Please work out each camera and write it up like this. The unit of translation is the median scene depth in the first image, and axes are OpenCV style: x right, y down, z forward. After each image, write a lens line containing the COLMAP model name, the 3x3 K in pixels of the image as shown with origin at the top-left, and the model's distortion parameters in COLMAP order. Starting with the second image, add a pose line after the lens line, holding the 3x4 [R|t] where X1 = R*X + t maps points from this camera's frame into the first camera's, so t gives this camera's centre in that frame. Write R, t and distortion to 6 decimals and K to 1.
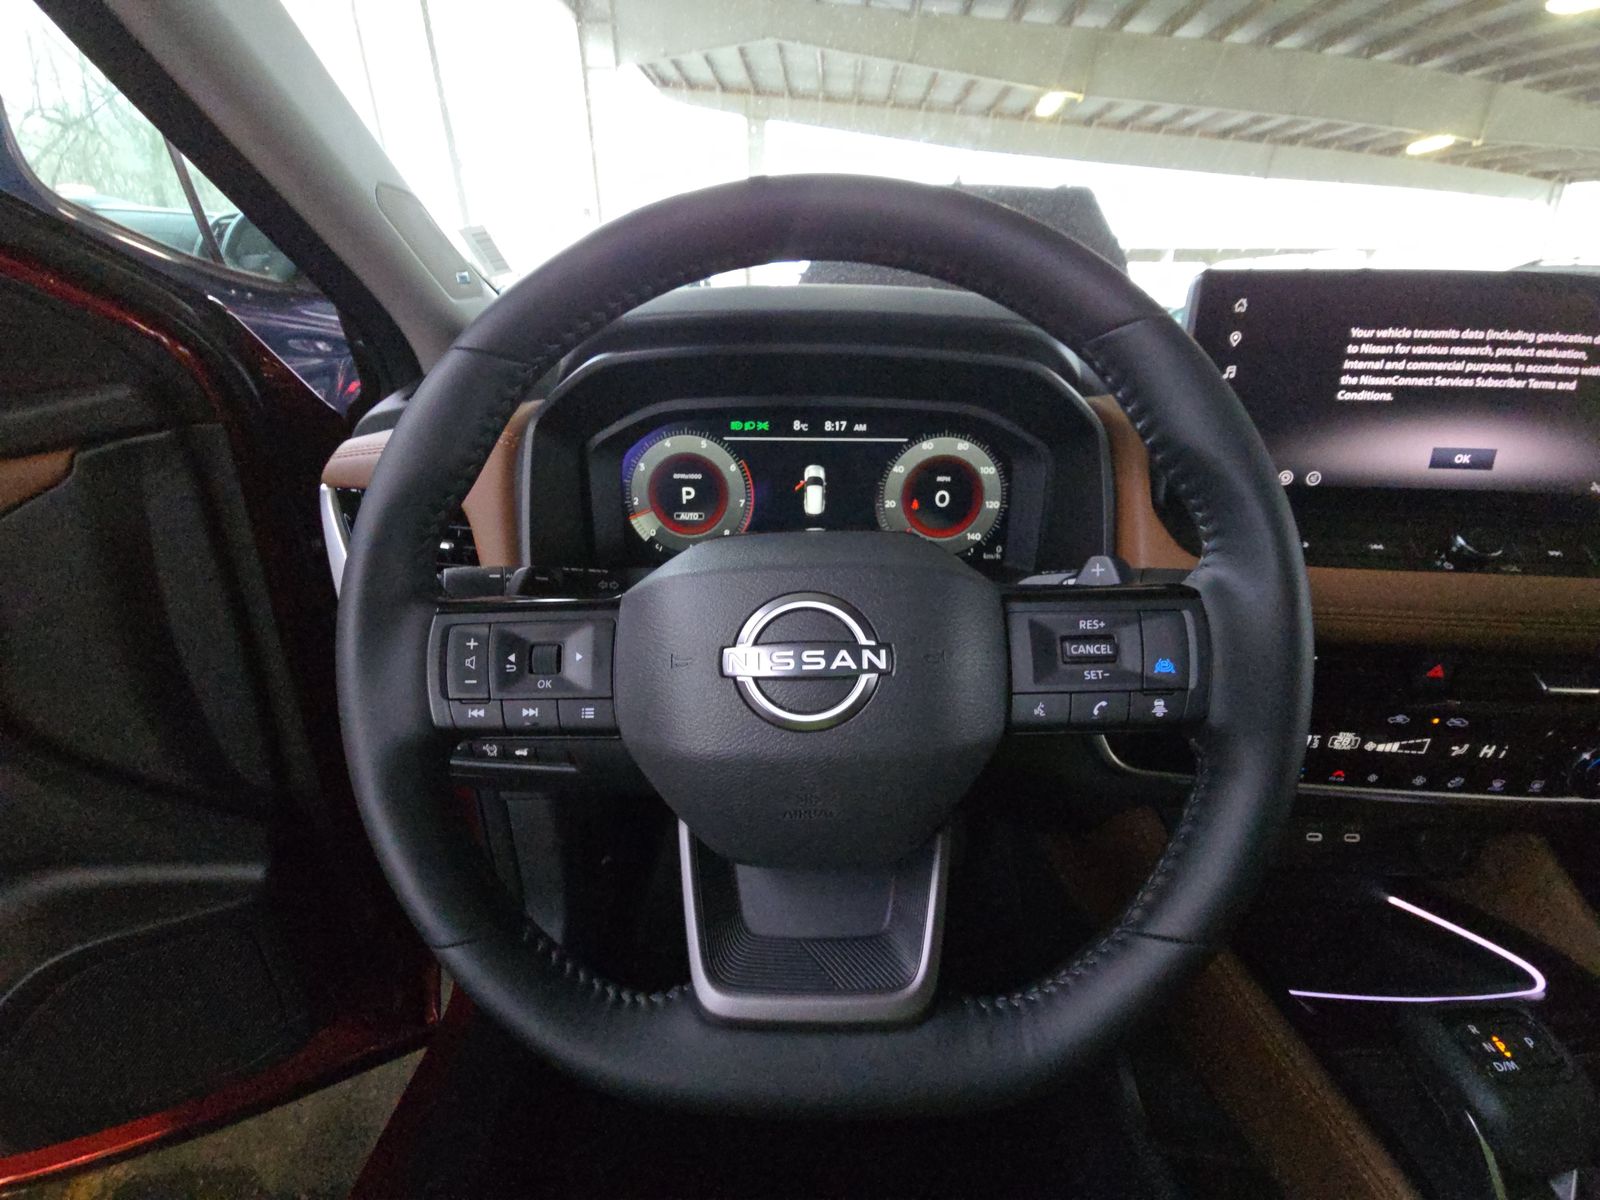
lens RADIAL K [[644.5, 0, 794.4], [0, 644.5, 600.7], [0, 0, 1]] dist [-0.008807, -0.000095]
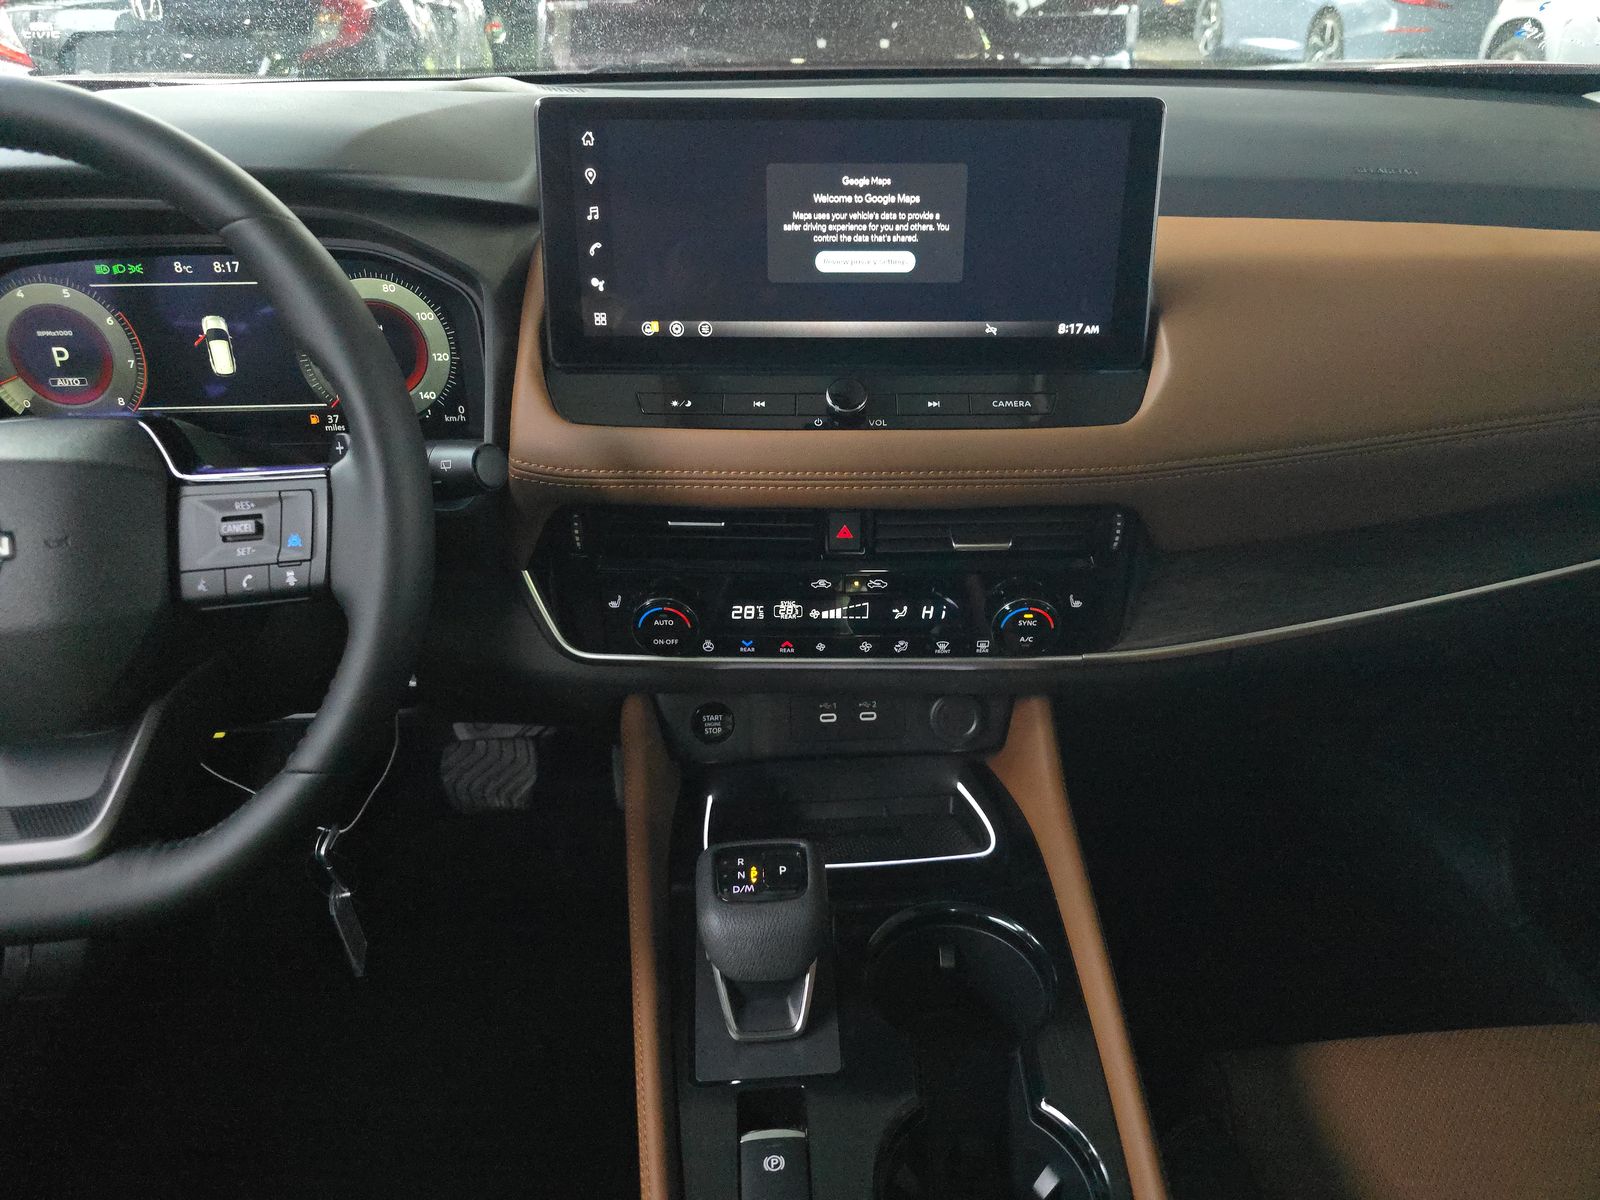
lens RADIAL K [[1049.4, 0, 804.8], [0, 1049.4, 601.3], [0, 0, 1]] dist [-0.004528, -0.009178]
pose [[0.993821, -0.051474, 0.098333, 0.729388], [0.037221, 0.989218, 0.141639, -0.010614], [-0.104563, -0.137103, 0.985022, -0.516626]]
